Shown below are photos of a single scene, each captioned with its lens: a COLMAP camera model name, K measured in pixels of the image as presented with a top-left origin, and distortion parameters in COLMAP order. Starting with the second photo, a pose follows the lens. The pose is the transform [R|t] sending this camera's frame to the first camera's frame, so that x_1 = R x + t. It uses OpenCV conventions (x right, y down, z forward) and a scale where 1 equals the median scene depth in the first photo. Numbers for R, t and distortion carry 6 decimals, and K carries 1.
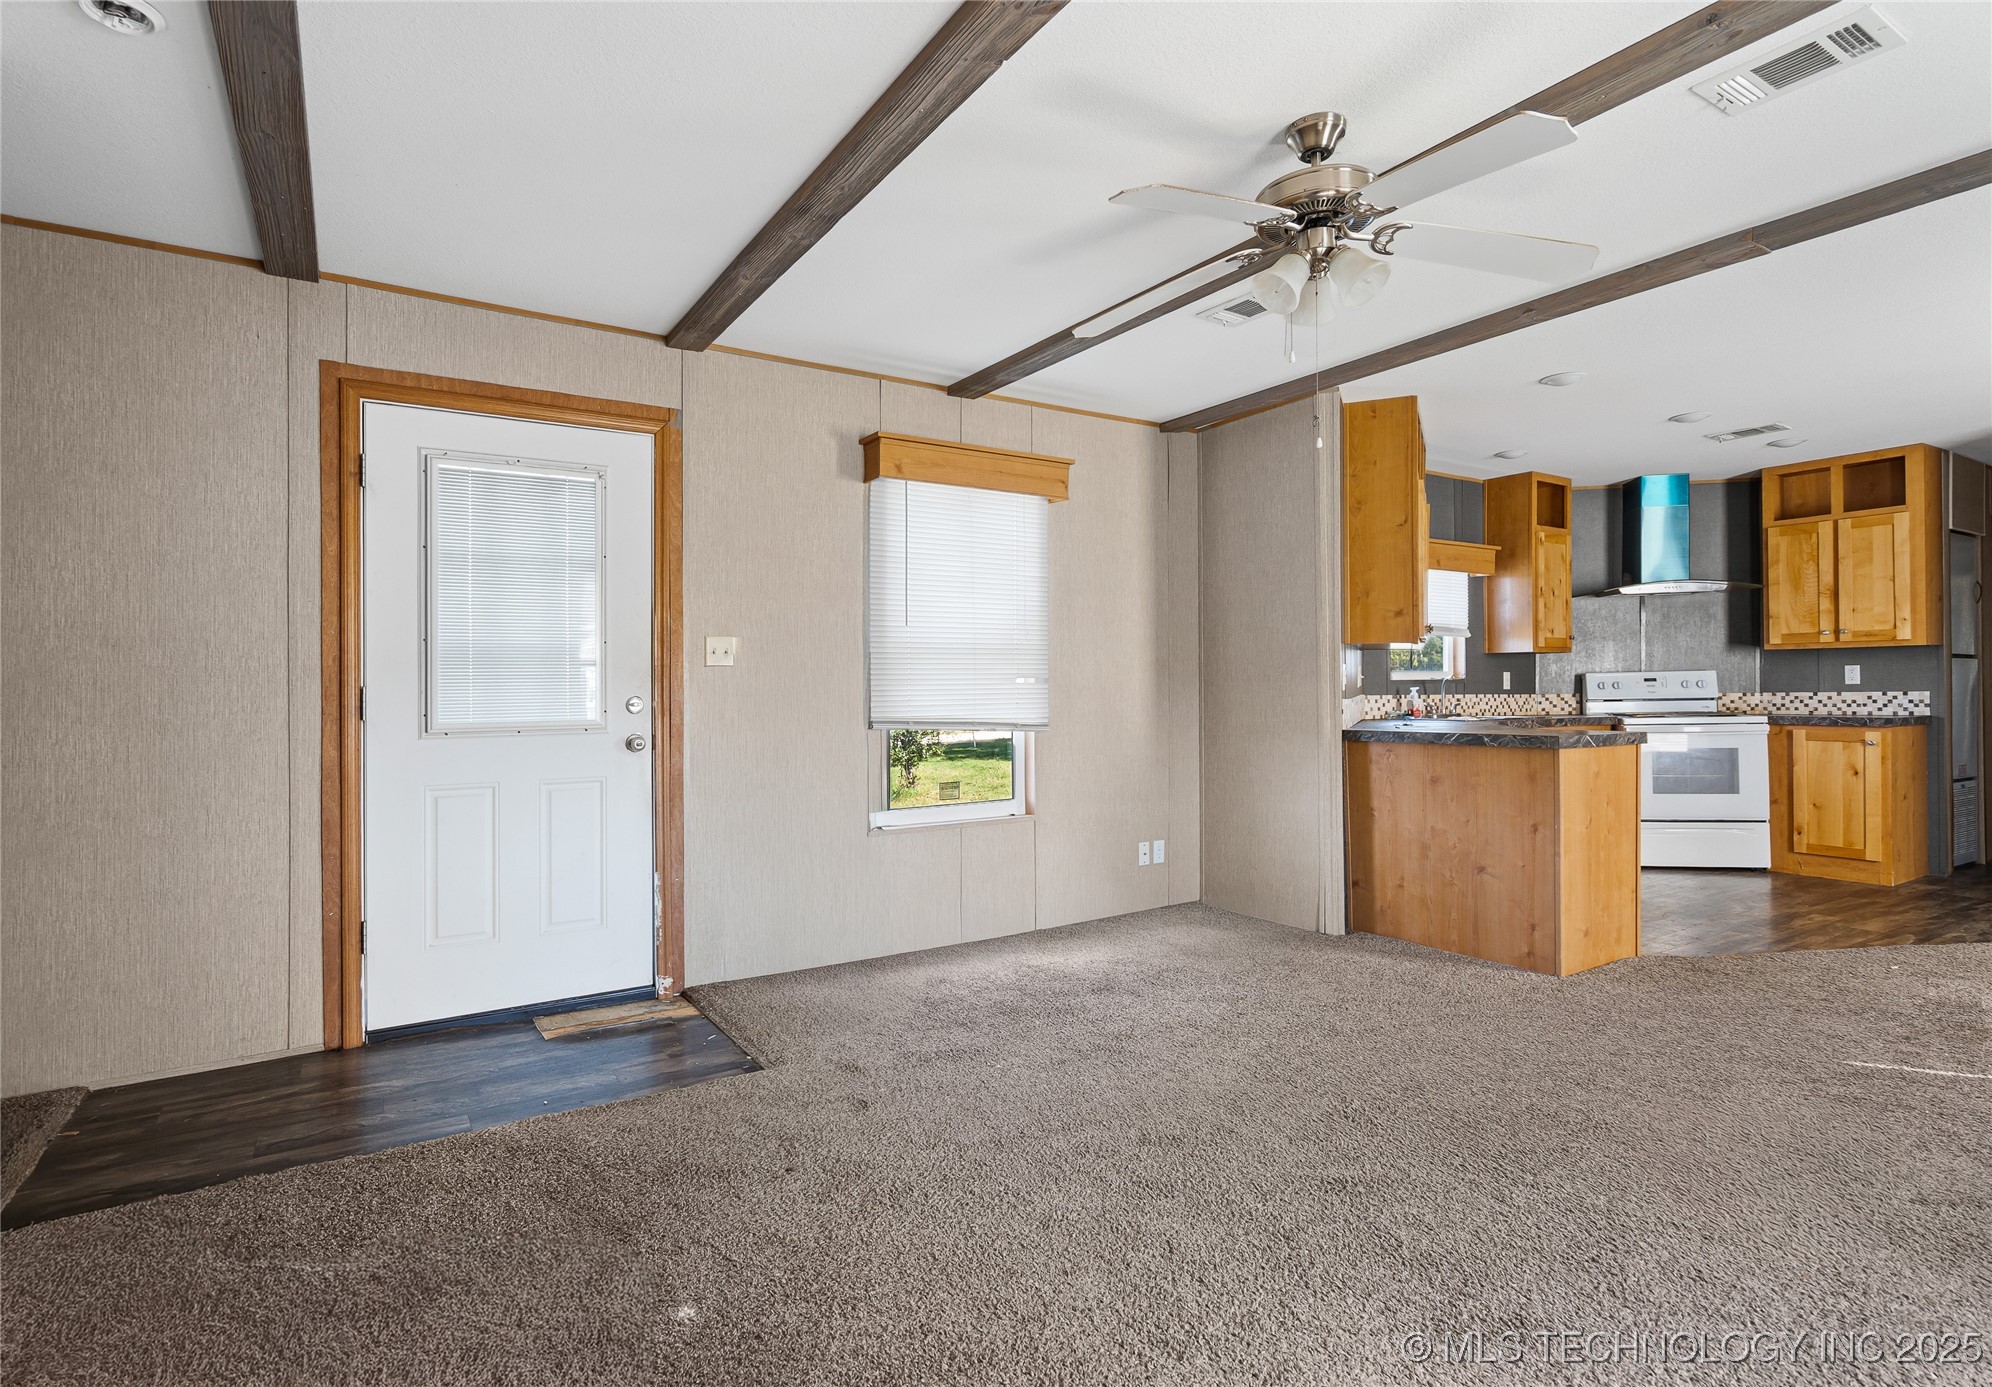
lens RADIAL K [[997.8, 0, 962.1], [0, 997.8, 684.0], [0, 0, 1]] dist [0.002152, 0.000857]
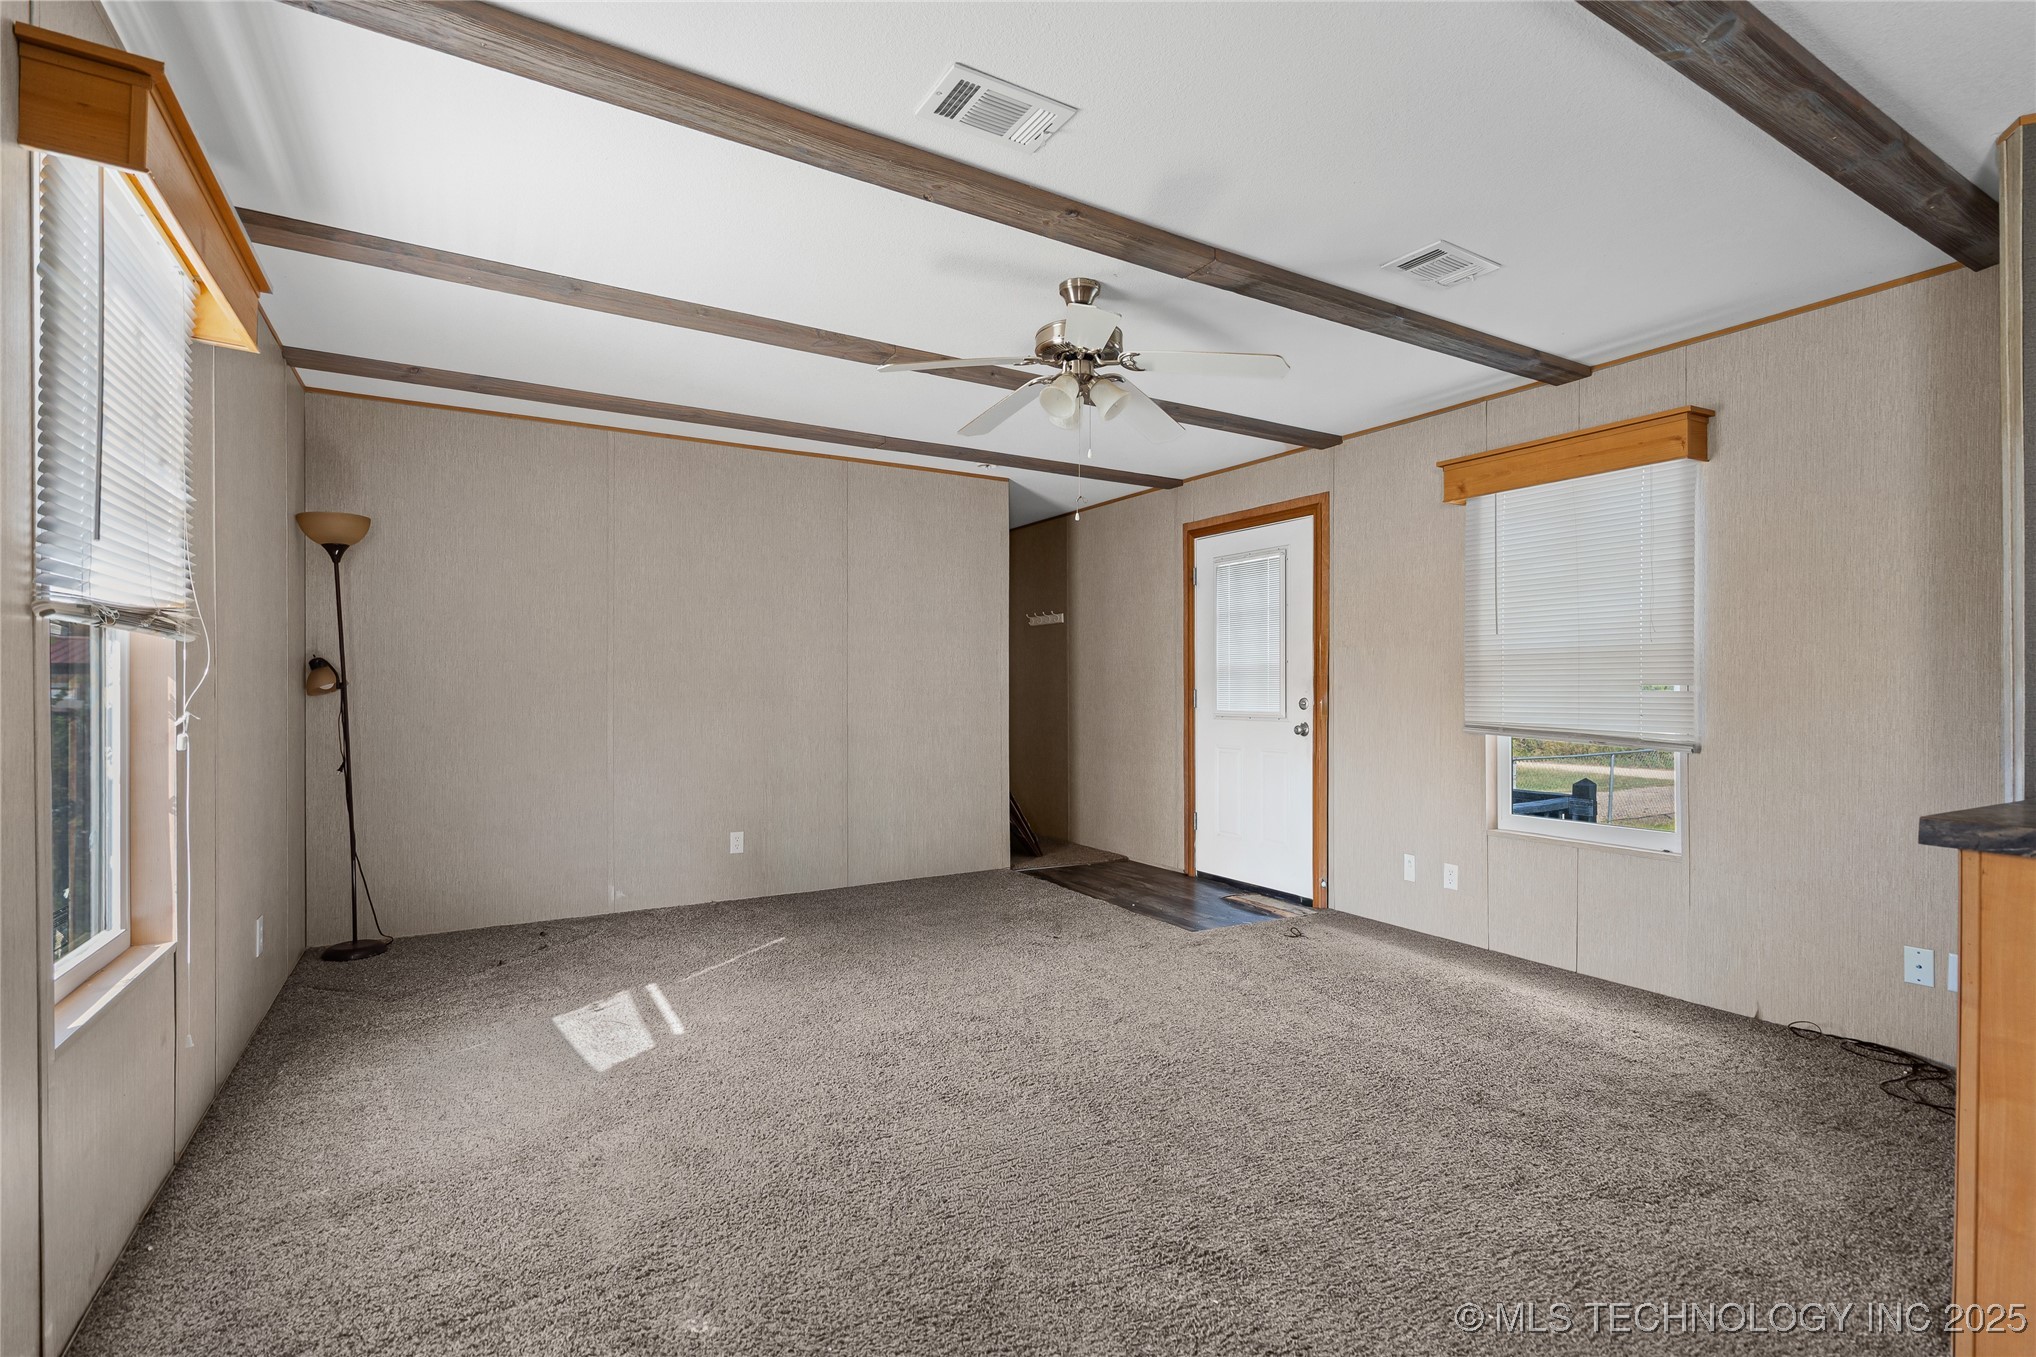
lens RADIAL K [[939.5, 0, 1019.9], [0, 939.5, 688.1], [0, 0, 1]] dist [-0.000283, 0.000244]
pose [[-0.013580, 0.006616, -0.999886, 0.649868], [-0.002073, 0.999976, 0.006644, -0.005886], [0.999906, 0.002163, -0.013566, 0.370573]]
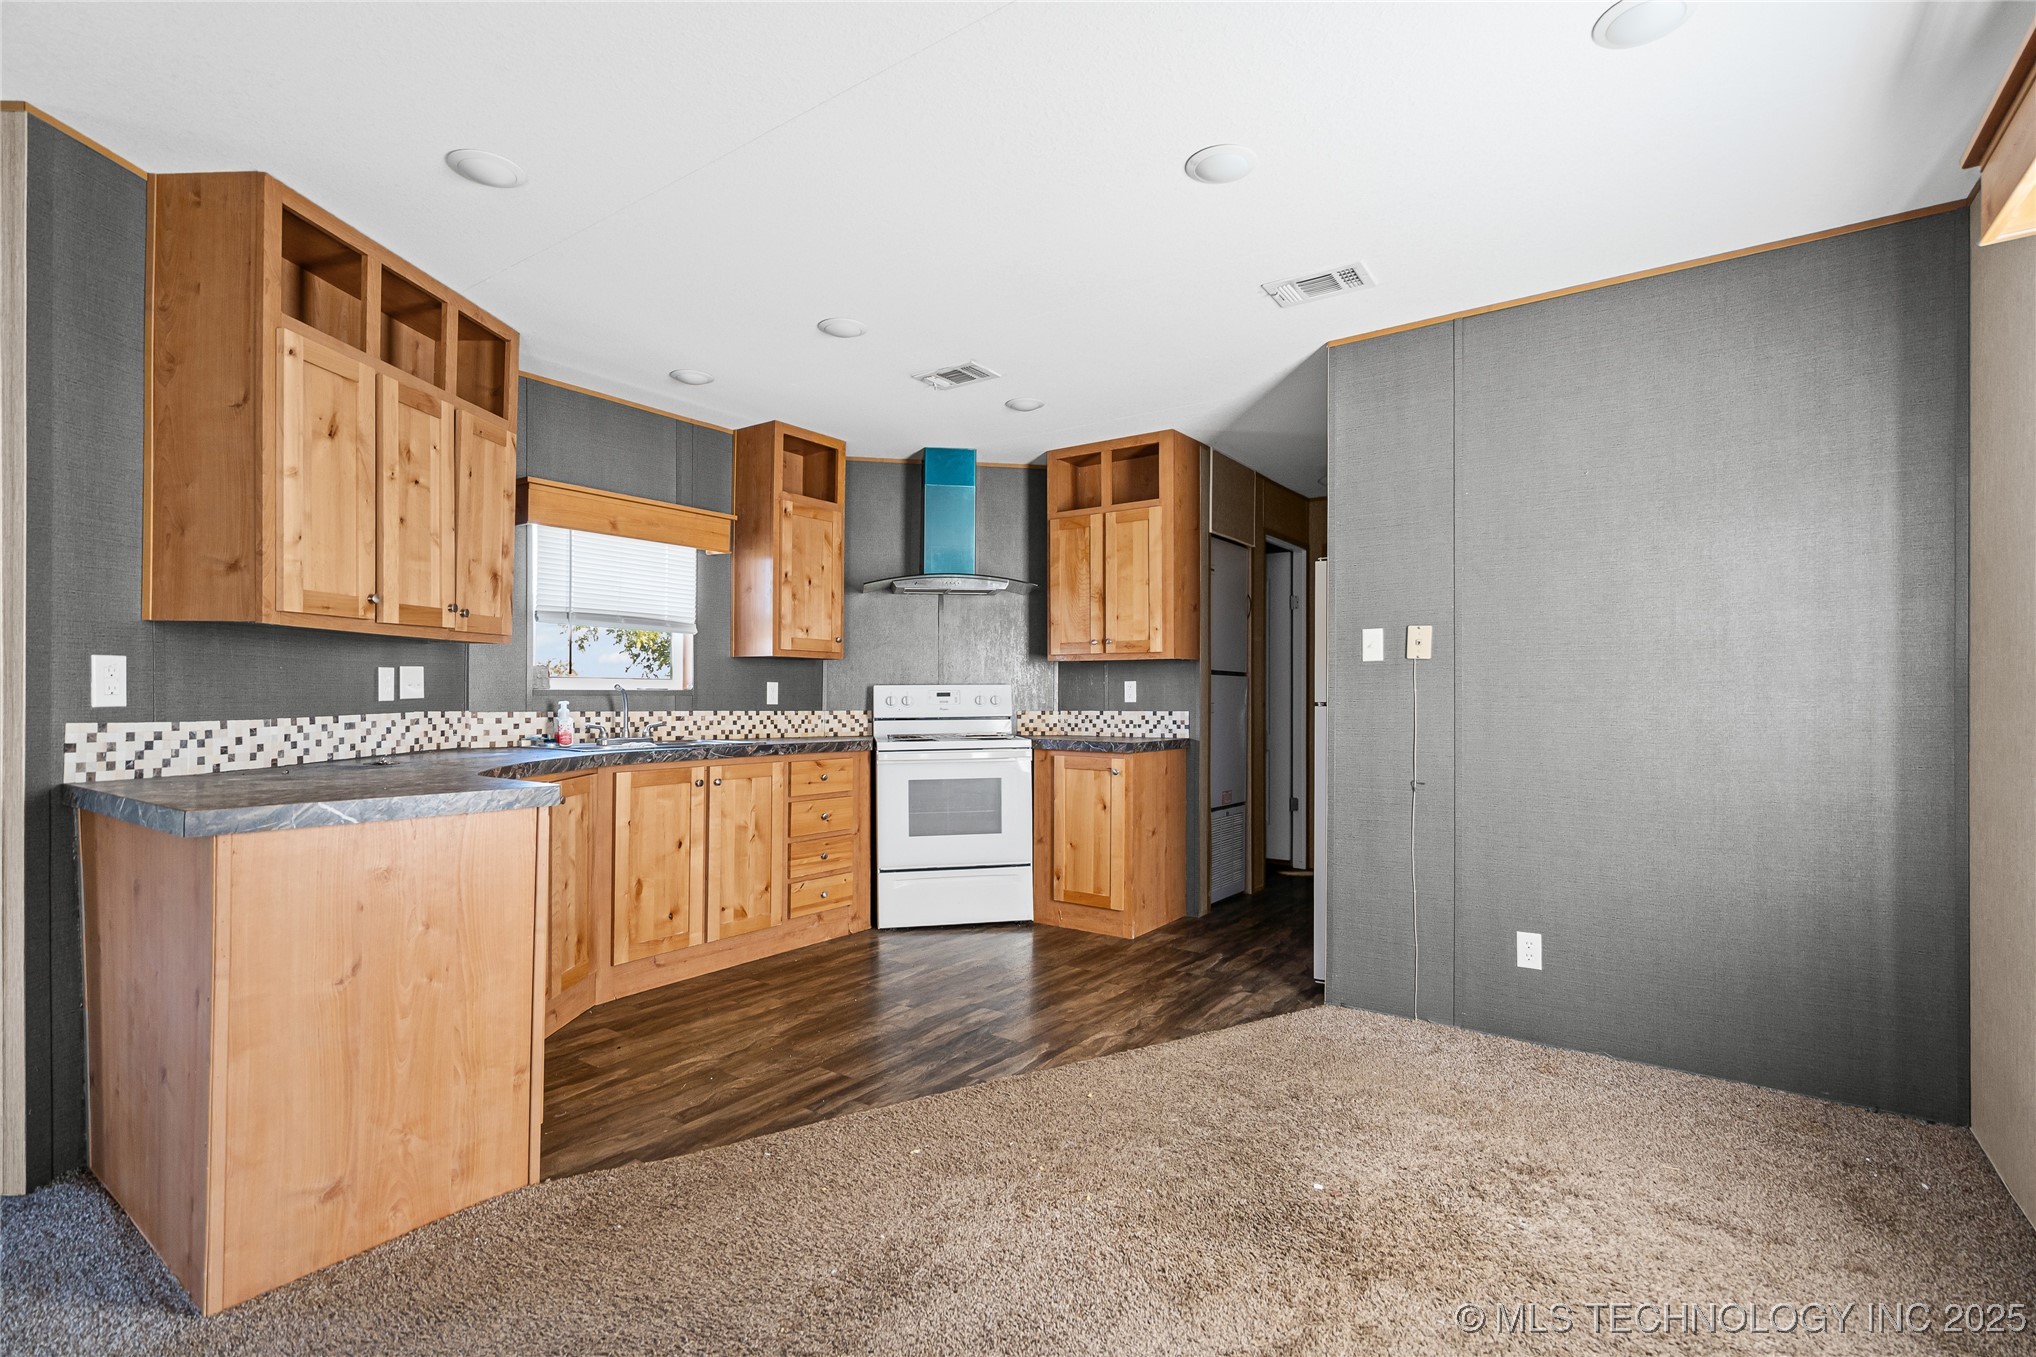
lens RADIAL K [[939.5, 0, 1019.9], [0, 939.5, 688.1], [0, 0, 1]] dist [-0.000283, 0.000244]
pose [[0.921936, 0.015527, 0.387031, 0.492759], [-0.013240, 0.999876, -0.008574, -0.004243], [-0.387116, 0.002781, 0.922027, 0.276472]]
